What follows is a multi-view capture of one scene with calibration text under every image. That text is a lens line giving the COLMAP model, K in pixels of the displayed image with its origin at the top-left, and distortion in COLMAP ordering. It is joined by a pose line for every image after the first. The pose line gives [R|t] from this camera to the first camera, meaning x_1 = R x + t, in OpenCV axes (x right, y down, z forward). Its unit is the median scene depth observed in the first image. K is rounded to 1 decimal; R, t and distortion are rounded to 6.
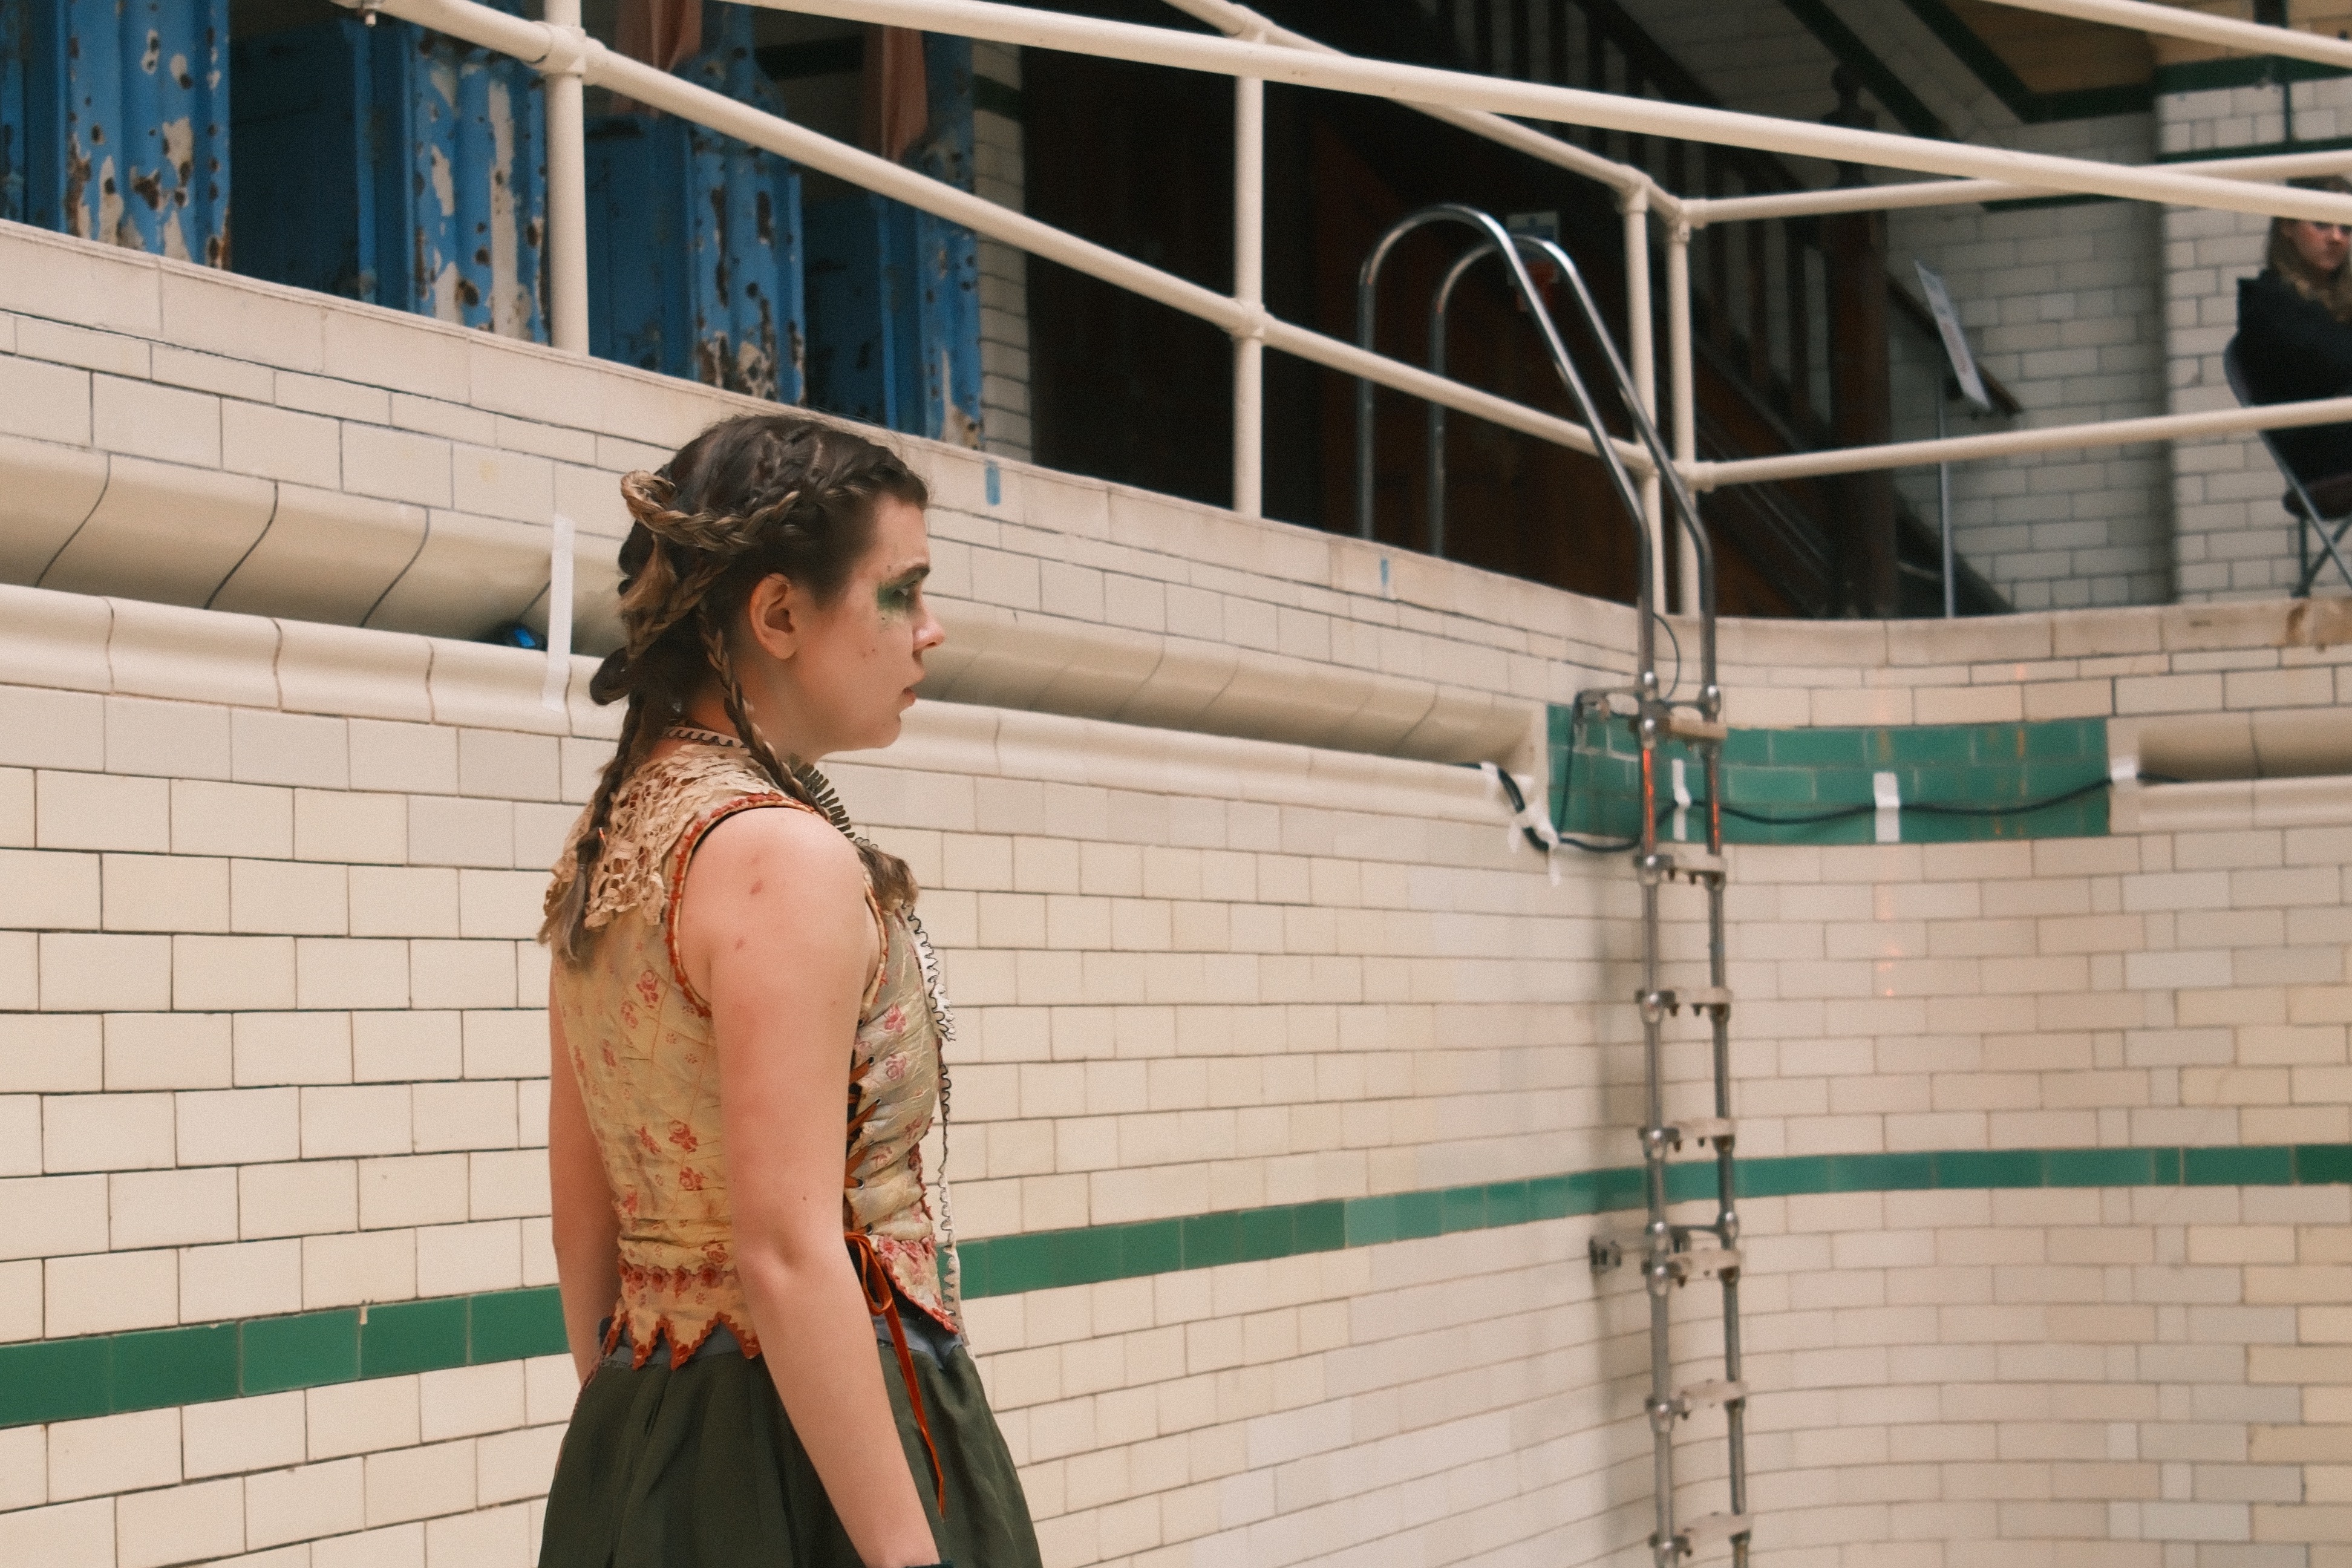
lens RADIAL K [[4507.0, 0, 1128.2], [0, 4507.0, 860.8], [0, 0, 1]] dist [-0.024954, -0.130455]
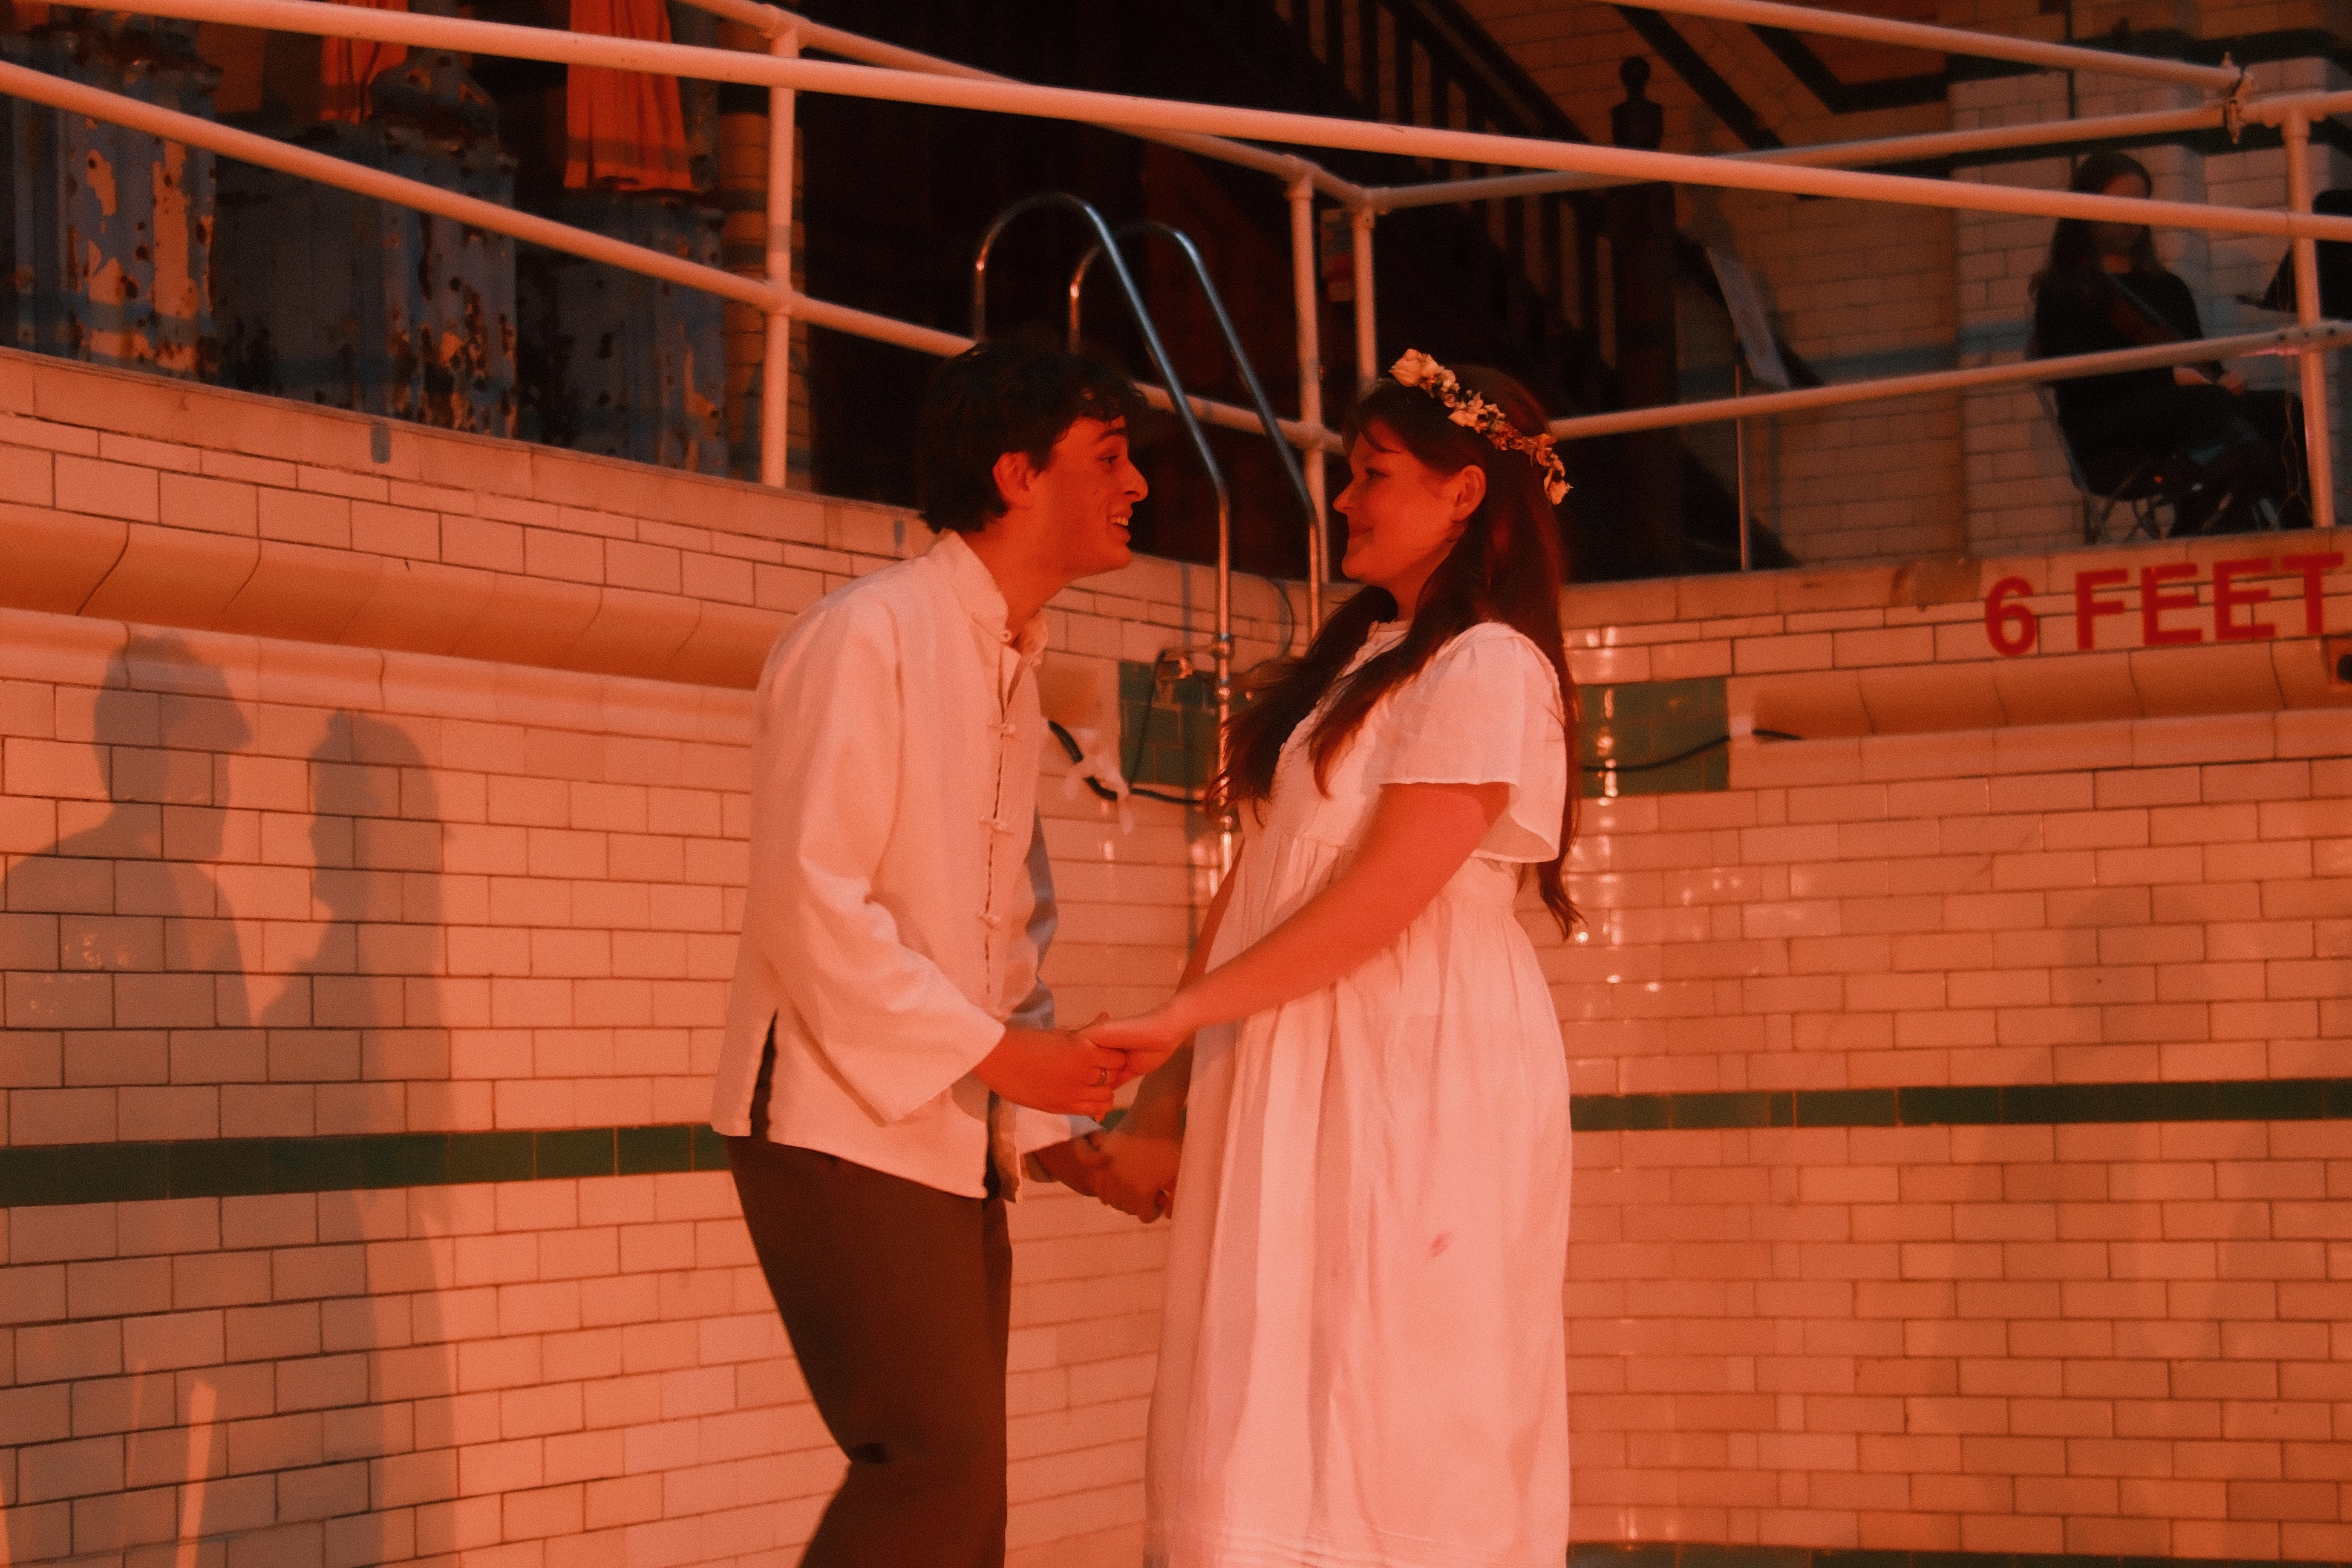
lens RADIAL K [[4507.0, 0, 1128.2], [0, 4507.0, 860.8], [0, 0, 1]] dist [-0.024954, -0.130455]
pose [[0.997031, -0.002974, -0.076940, 0.161835], [0.002530, 0.999980, -0.005868, 0.016541], [0.076956, 0.005656, 0.997018, -0.047267]]
